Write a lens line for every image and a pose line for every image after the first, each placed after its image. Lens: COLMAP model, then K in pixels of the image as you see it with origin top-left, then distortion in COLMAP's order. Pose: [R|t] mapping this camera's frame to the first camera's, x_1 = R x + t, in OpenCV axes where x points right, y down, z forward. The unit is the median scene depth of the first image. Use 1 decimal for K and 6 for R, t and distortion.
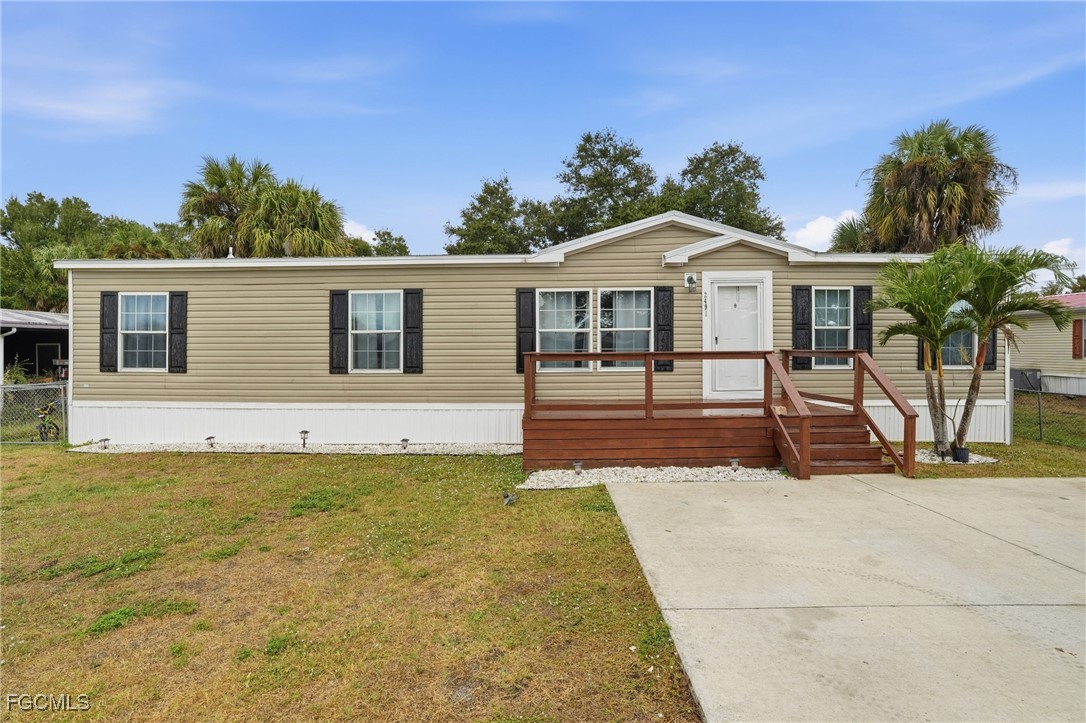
lens RADIAL K [[504.2, 0, 536.5], [0, 504.2, 356.8], [0, 0, 1]] dist [-0.067198, 0.022956]
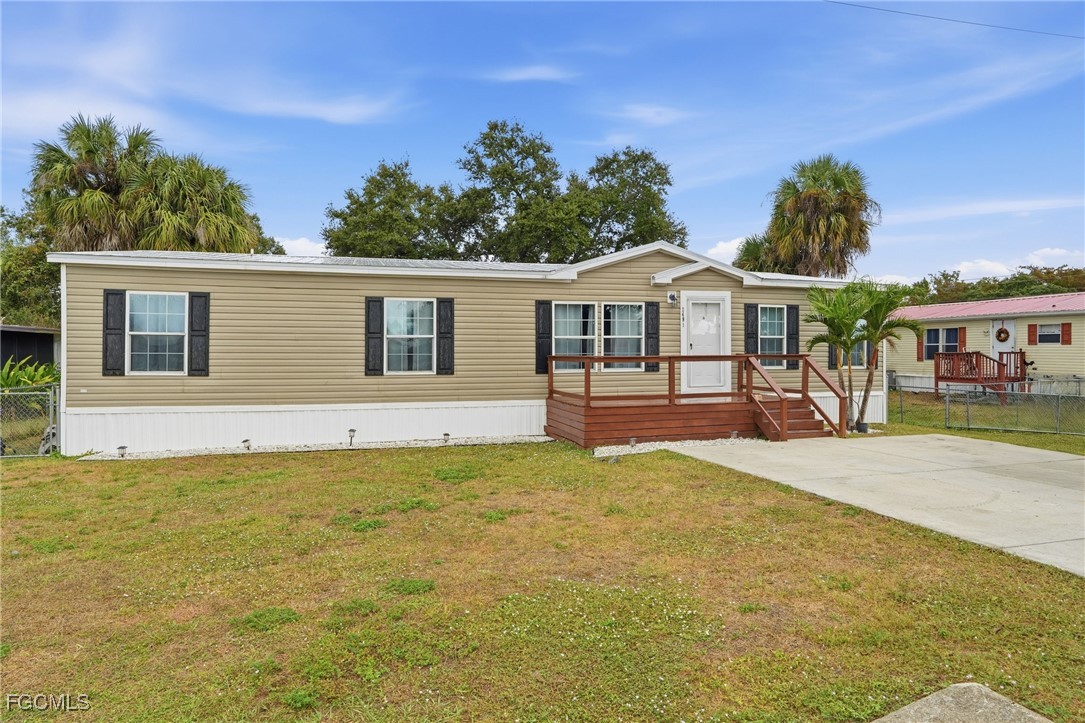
lens RADIAL K [[601.6, 0, 542.5], [0, 601.6, 361.5], [0, 0, 1]] dist [-0.027105, -0.040832]
pose [[0.959377, -0.000933, 0.282126, -0.412392], [0.000507, 0.999999, 0.001583, 0.002198], [-0.282127, -0.001375, 0.959376, -0.325844]]
